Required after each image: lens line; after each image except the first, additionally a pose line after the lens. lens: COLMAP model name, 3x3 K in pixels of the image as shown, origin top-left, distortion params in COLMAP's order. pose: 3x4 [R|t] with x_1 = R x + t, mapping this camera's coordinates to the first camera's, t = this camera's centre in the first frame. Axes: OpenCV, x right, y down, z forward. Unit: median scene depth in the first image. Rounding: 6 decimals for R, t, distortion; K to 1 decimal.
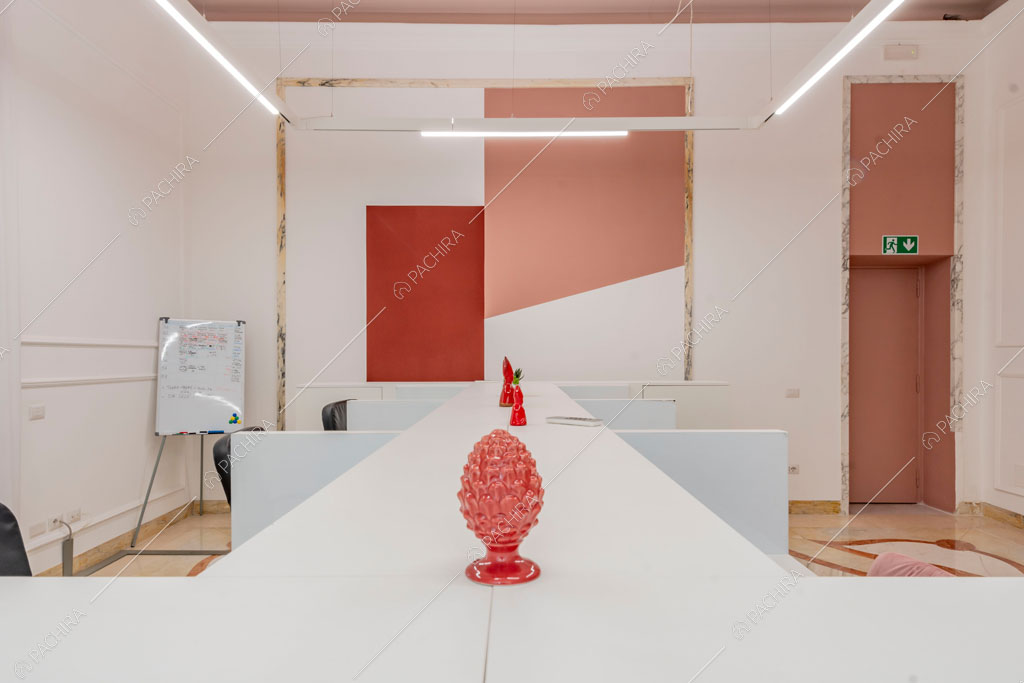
lens RADIAL K [[643.0, 0, 509.1], [0, 643.0, 343.3], [0, 0, 1]] dist [0.029259, -0.007600]
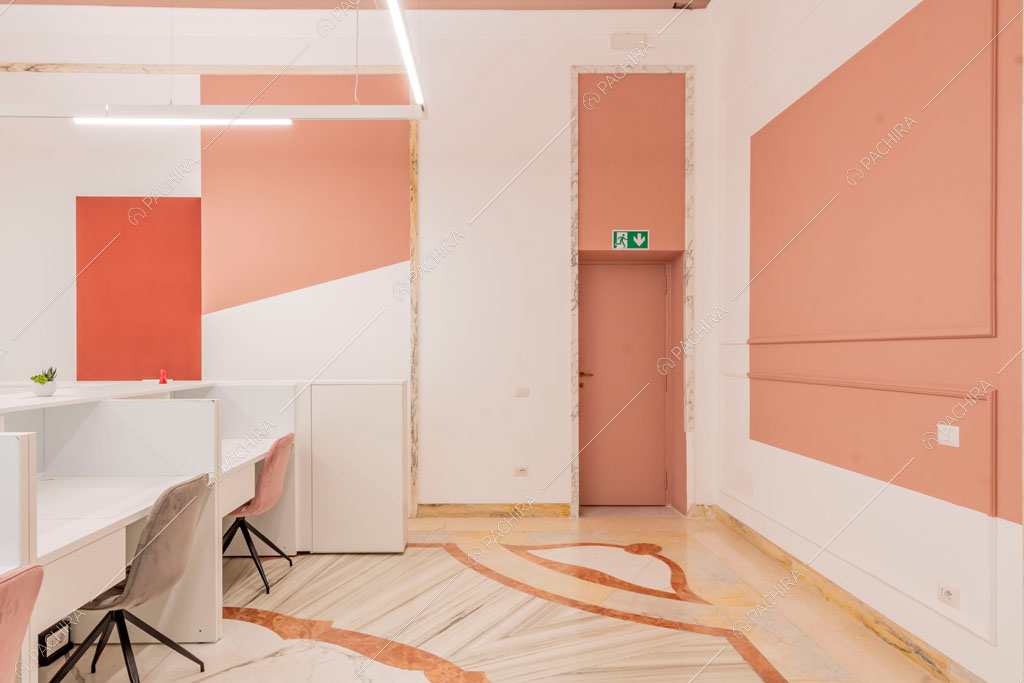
lens RADIAL K [[643.0, 0, 512.5], [0, 643.0, 341.3], [0, 0, 1]] dist [0.029259, -0.007600]
pose [[0.999999, 0.000869, -0.000498, 0.427050], [-0.000870, 0.999997, -0.002490, 0.003110], [0.000496, 0.002490, 0.999997, 0.035816]]
